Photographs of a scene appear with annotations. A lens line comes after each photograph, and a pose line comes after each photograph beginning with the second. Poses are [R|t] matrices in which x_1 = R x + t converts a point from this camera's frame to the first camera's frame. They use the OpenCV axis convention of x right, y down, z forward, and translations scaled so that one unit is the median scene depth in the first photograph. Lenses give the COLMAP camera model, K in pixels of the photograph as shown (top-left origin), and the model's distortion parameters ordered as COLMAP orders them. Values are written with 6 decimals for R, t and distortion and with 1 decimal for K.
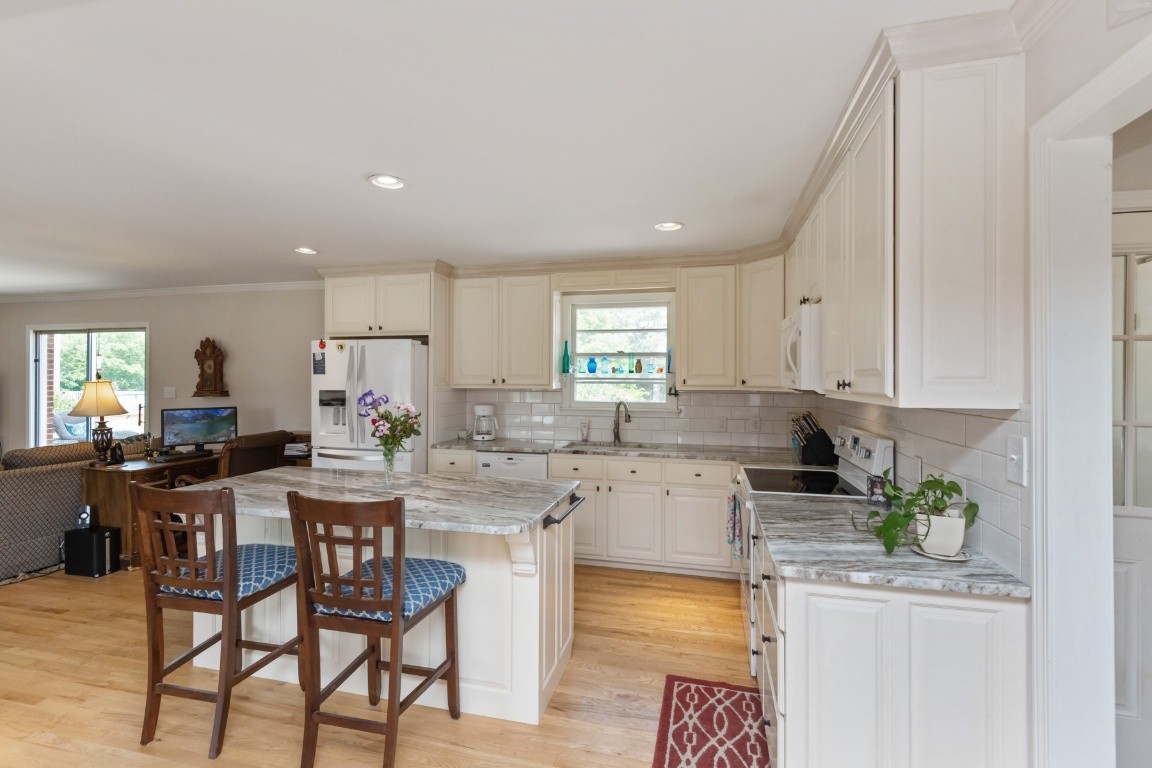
lens RADIAL K [[522.8, 0, 572.8], [0, 522.8, 379.5], [0, 0, 1]] dist [0.003289, -0.000472]
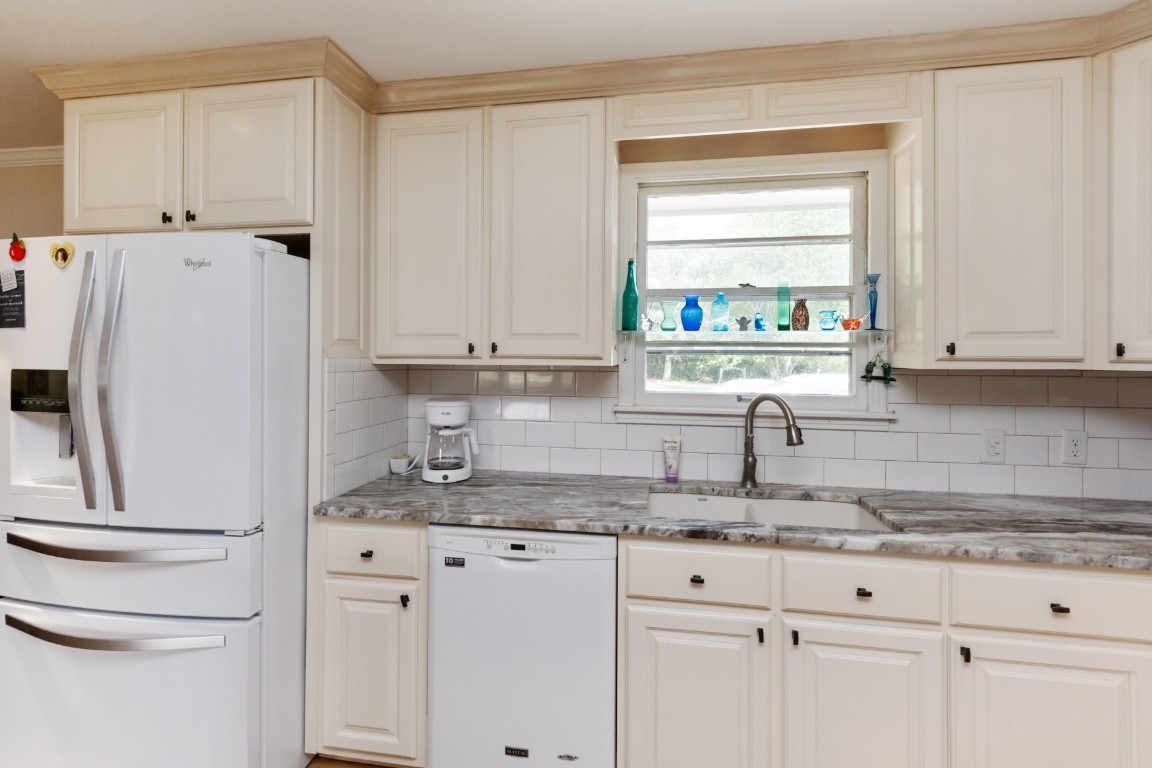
lens RADIAL K [[529.7, 0, 572.9], [0, 529.7, 352.3], [0, 0, 1]] dist [0.002936, -0.000142]
pose [[0.996898, 0.002683, 0.078664, -0.101559], [-0.002615, 0.999996, -0.000957, 0.006924], [-0.078666, 0.000748, 0.996901, 0.556041]]
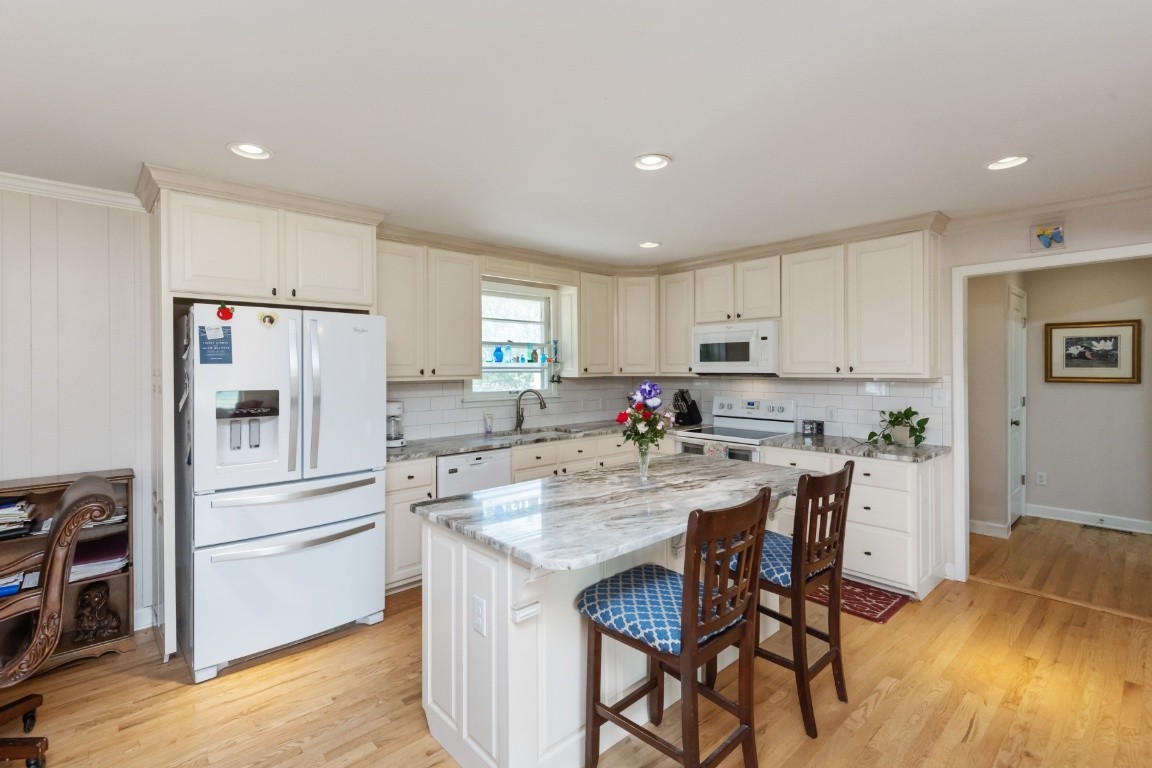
lens RADIAL K [[536.5, 0, 574.2], [0, 536.5, 365.3], [0, 0, 1]] dist [-0.000351, -0.000827]
pose [[0.544952, -0.003079, 0.838462, -0.731490], [0.006834, 0.999976, -0.000770, -0.005085], [-0.838440, 0.006150, 0.544960, 0.334809]]
